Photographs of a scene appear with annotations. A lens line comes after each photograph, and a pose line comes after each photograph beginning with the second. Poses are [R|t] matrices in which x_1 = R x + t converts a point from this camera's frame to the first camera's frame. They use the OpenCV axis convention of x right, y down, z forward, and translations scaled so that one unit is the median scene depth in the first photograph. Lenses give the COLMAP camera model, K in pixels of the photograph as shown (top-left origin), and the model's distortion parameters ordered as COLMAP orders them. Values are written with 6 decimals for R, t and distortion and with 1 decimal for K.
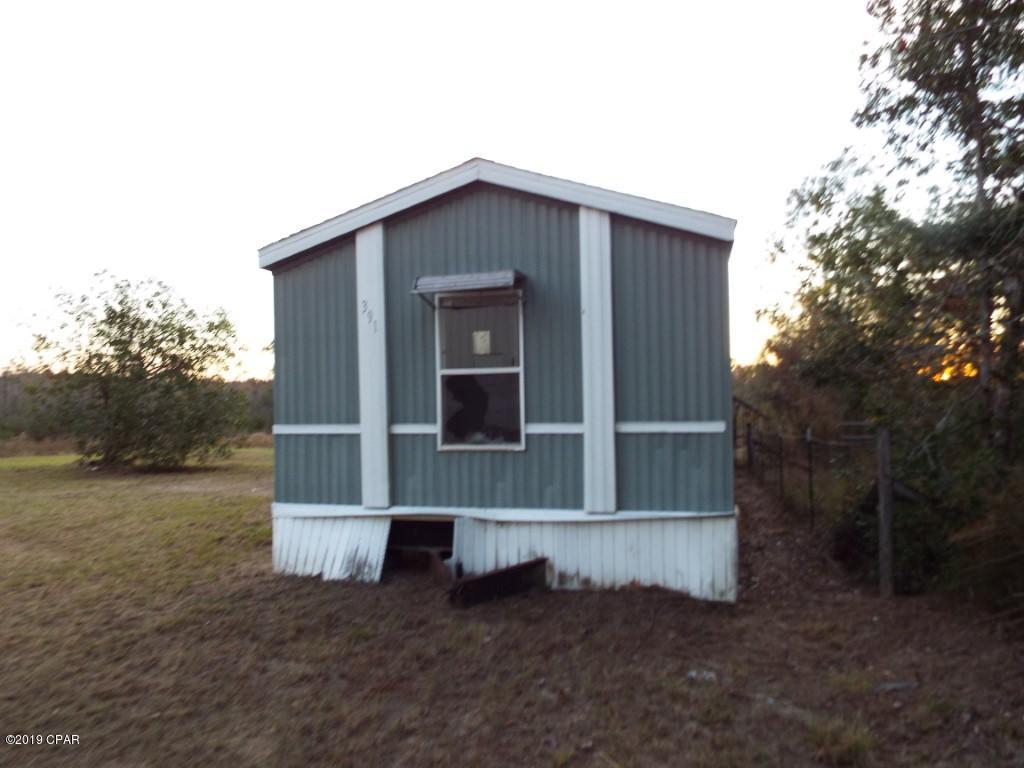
lens RADIAL K [[738.4, 0, 512.0], [0, 738.4, 384.0], [0, 0, 1]] dist [-0.016051, 0.010961]
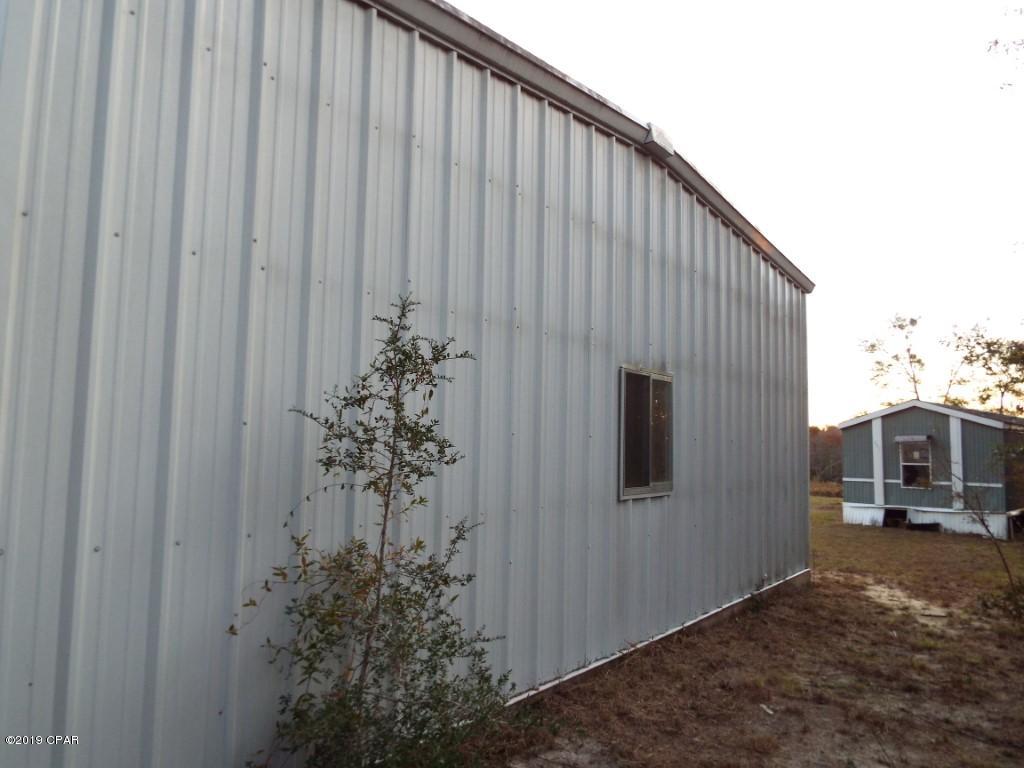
lens RADIAL K [[738.4, 0, 512.0], [0, 738.4, 384.0], [0, 0, 1]] dist [-0.016051, 0.010961]
pose [[0.867422, -0.010956, -0.497452, 0.029541], [-0.020547, 0.998116, -0.057811, -0.147001], [0.497148, 0.060368, 0.865563, -2.719335]]
